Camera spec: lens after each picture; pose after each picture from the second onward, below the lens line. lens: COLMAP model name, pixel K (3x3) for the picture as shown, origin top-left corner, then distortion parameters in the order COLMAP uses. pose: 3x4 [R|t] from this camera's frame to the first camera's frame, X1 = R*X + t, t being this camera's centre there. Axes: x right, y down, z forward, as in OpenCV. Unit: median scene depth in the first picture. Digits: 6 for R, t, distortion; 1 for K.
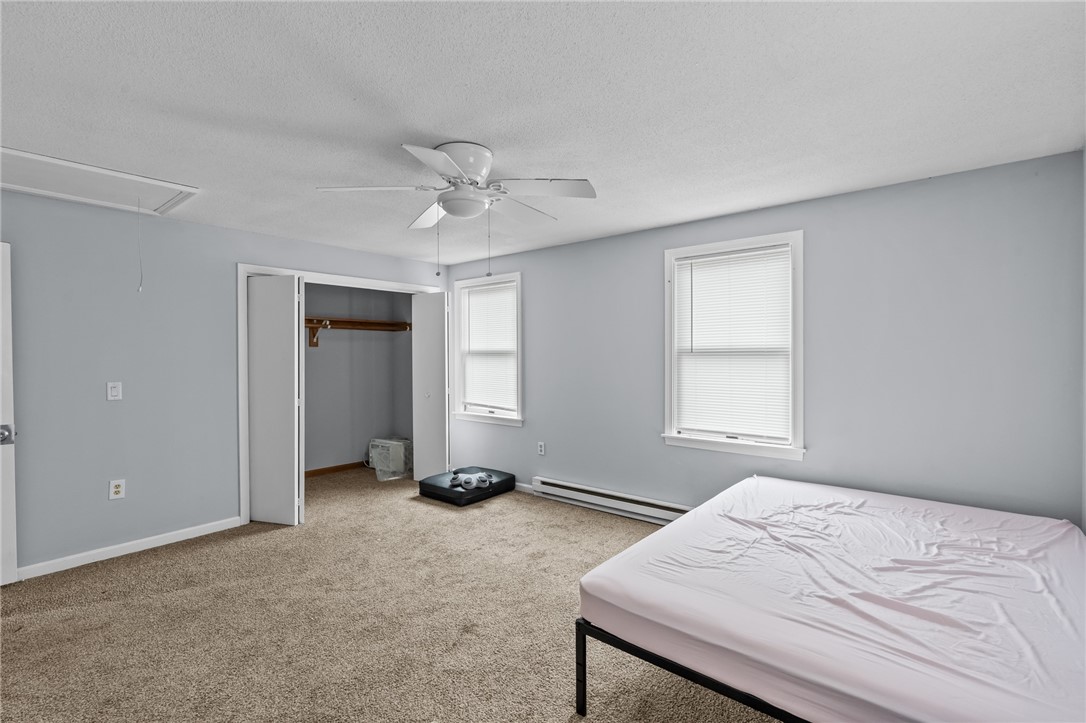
lens RADIAL K [[492.8, 0, 539.7], [0, 492.8, 358.7], [0, 0, 1]] dist [-0.009415, 0.001432]
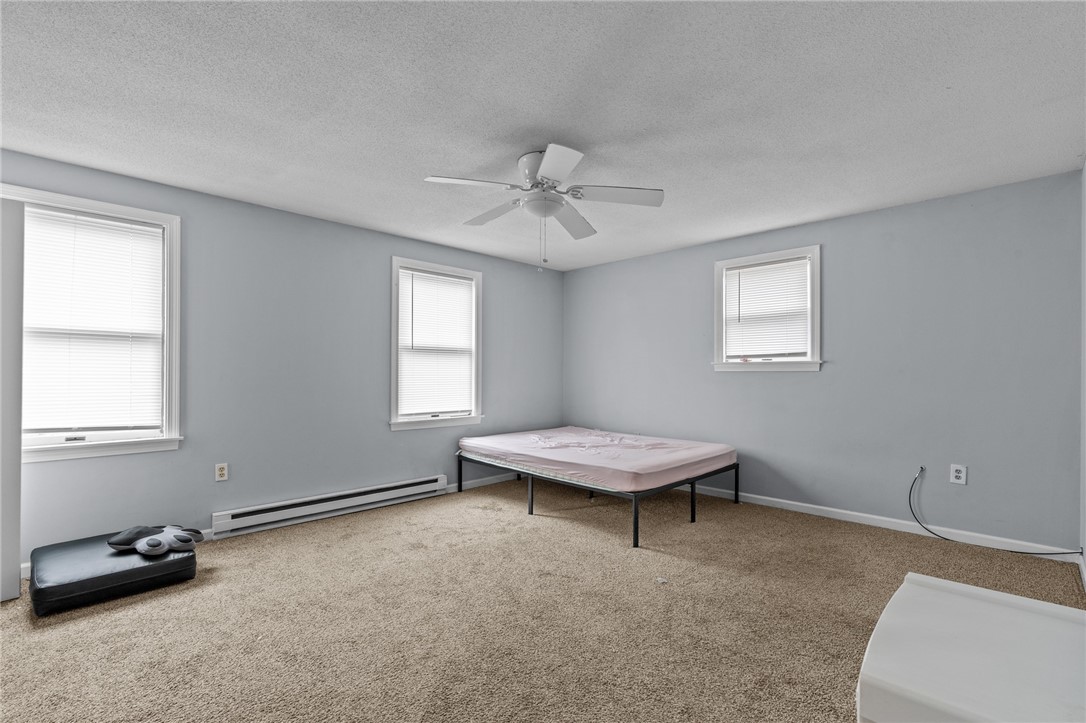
lens RADIAL K [[492.8, 0, 539.9], [0, 492.8, 369.0], [0, 0, 1]] dist [-0.009415, 0.001432]
pose [[0.090703, 0.016155, 0.995747, -0.831833], [0.007867, 0.999826, -0.016938, 0.058141], [-0.995847, 0.009370, 0.090560, 0.578506]]
